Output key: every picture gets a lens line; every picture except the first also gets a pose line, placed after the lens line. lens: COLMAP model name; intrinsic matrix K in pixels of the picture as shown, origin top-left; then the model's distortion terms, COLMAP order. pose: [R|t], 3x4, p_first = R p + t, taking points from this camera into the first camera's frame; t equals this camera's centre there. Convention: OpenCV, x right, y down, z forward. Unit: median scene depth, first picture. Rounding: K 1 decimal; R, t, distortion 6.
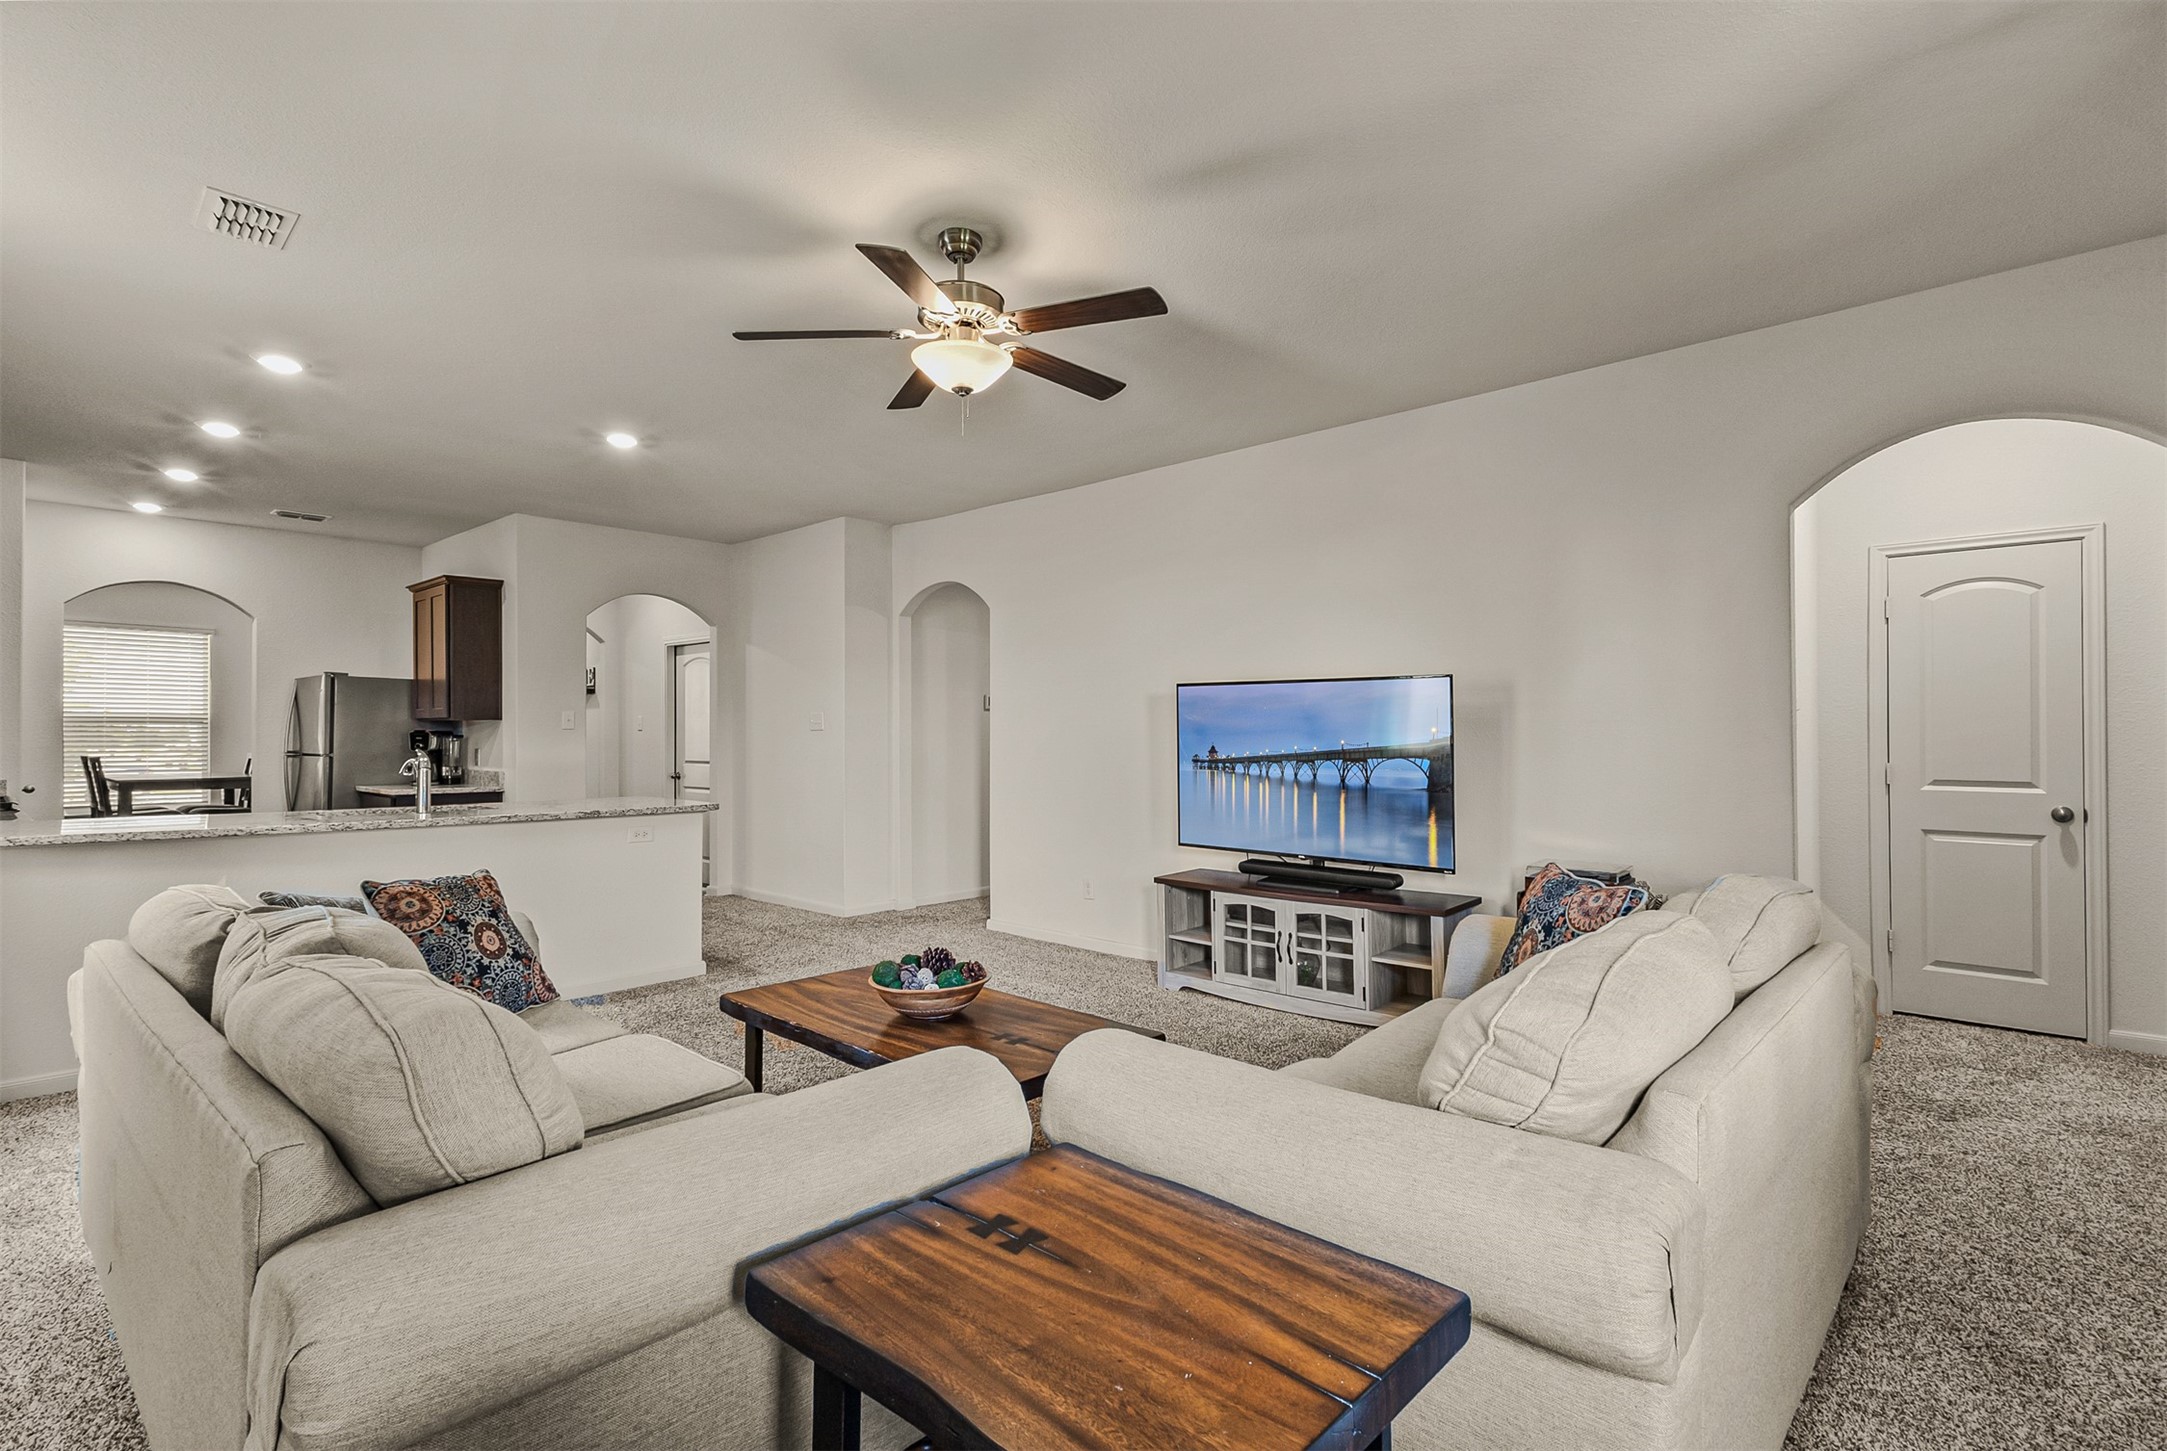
lens RADIAL K [[1012.9, 0, 1083.5], [0, 1012.9, 725.5], [0, 0, 1]] dist [0.026417, -0.000240]
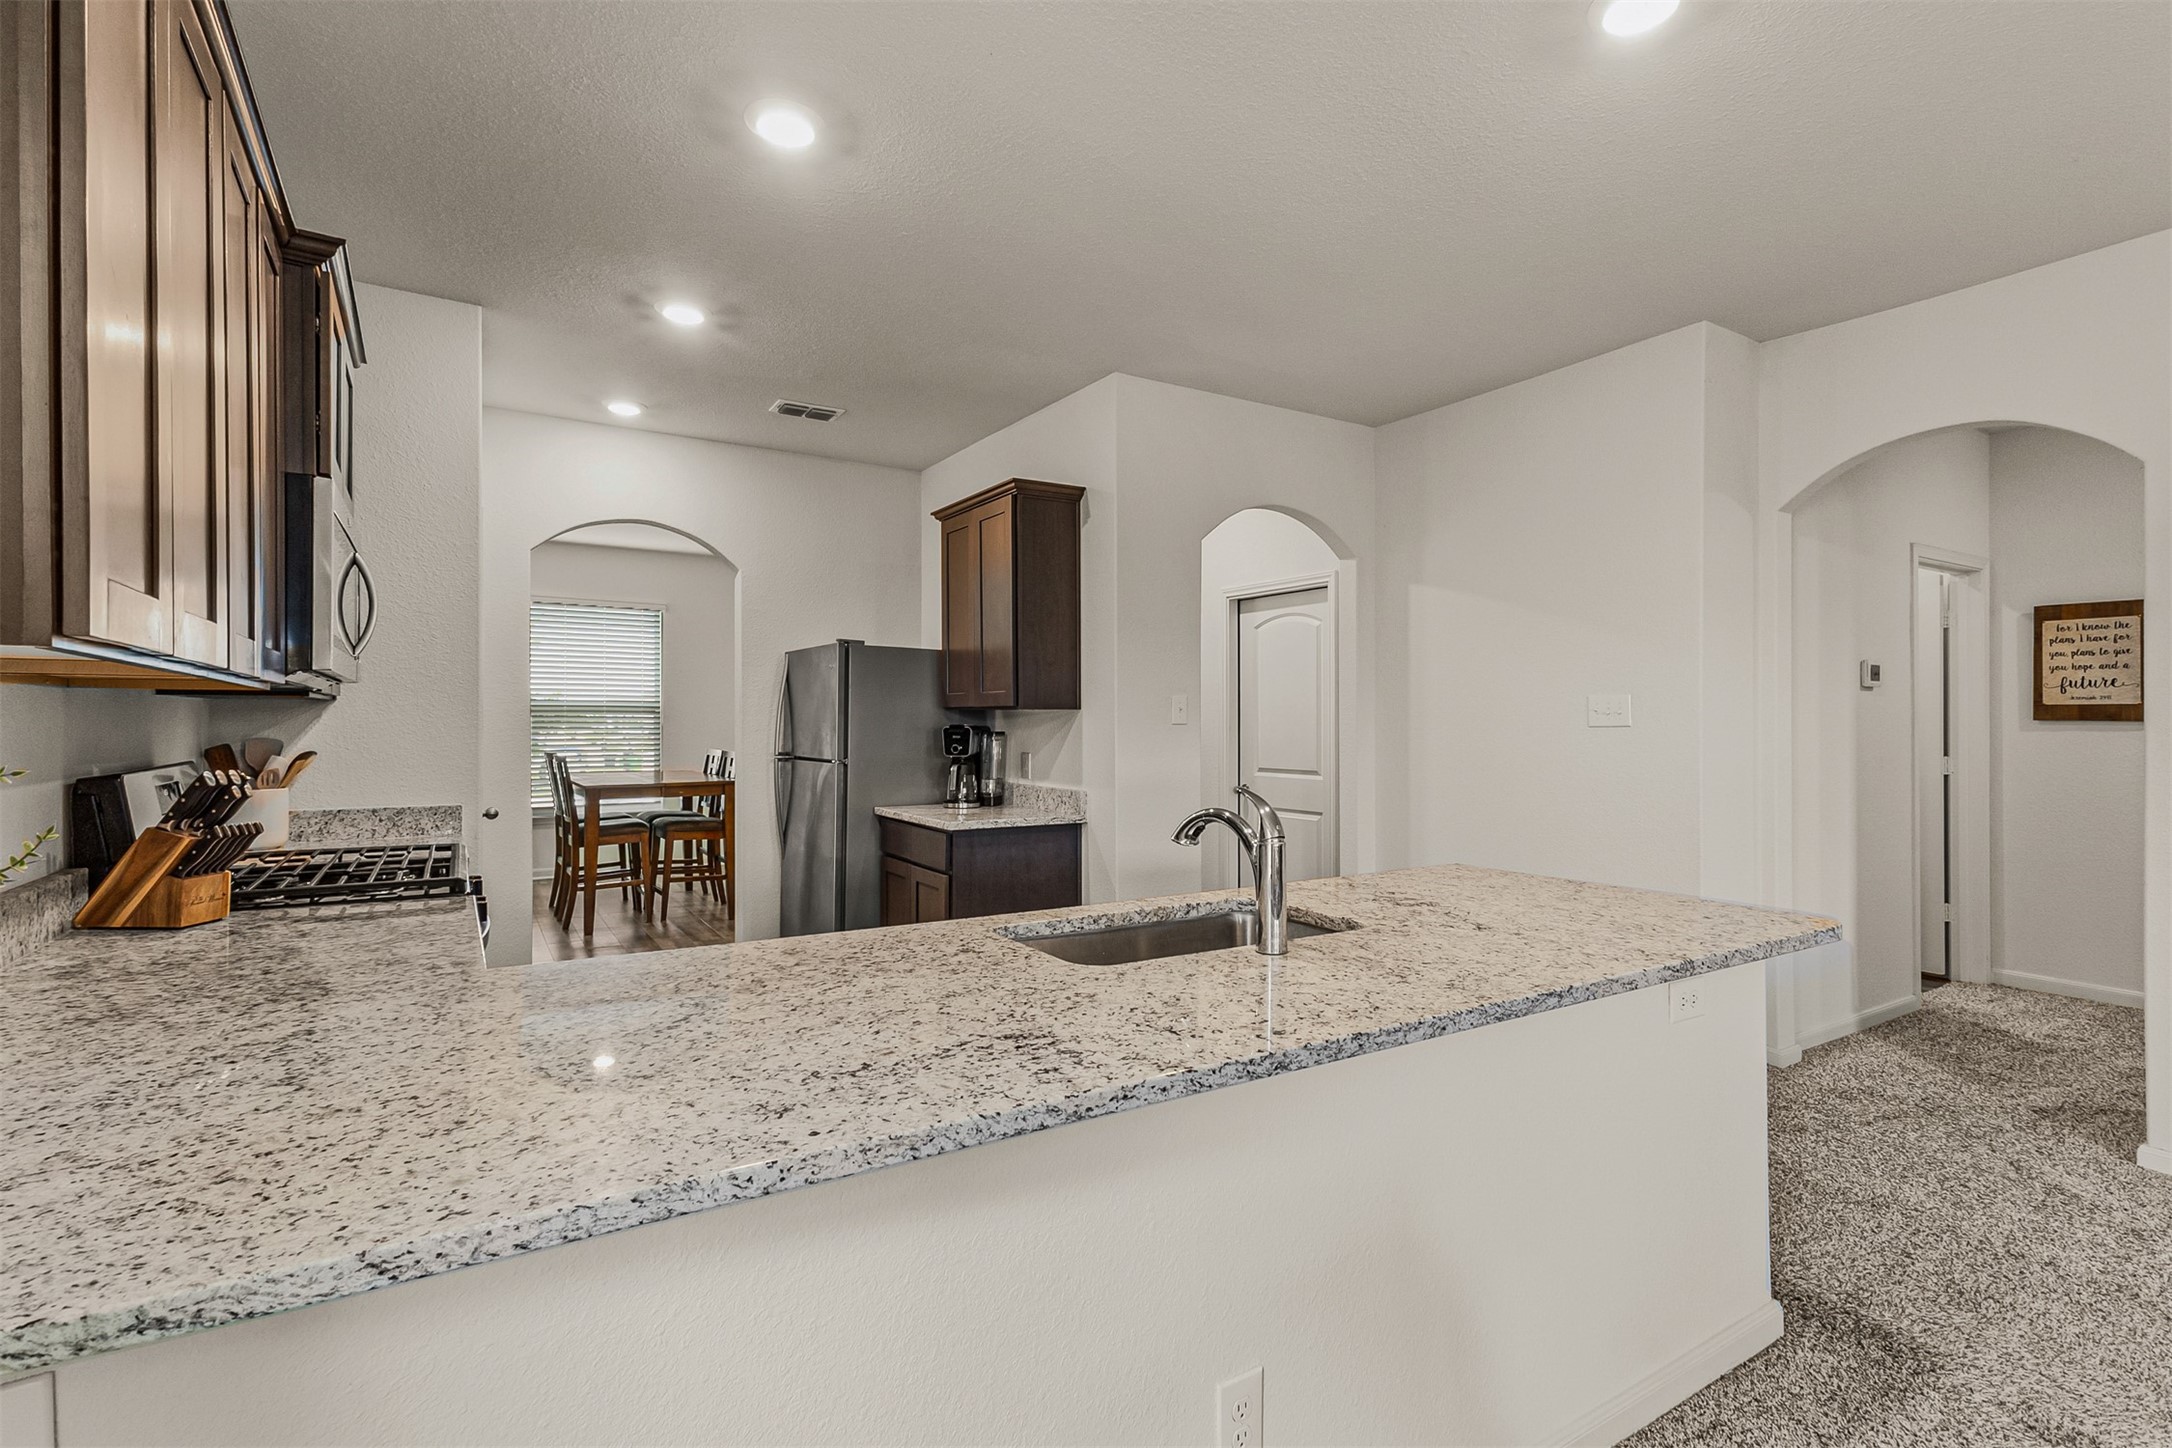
lens RADIAL K [[1015.2, 0, 1086.0], [0, 1015.2, 724.0], [0, 0, 1]] dist [0.026417, -0.000240]
pose [[0.962910, 0.001507, -0.269820, -0.382717], [0.002256, 0.999904, 0.013636, -0.004783], [0.269815, -0.013739, 0.962814, 0.380295]]
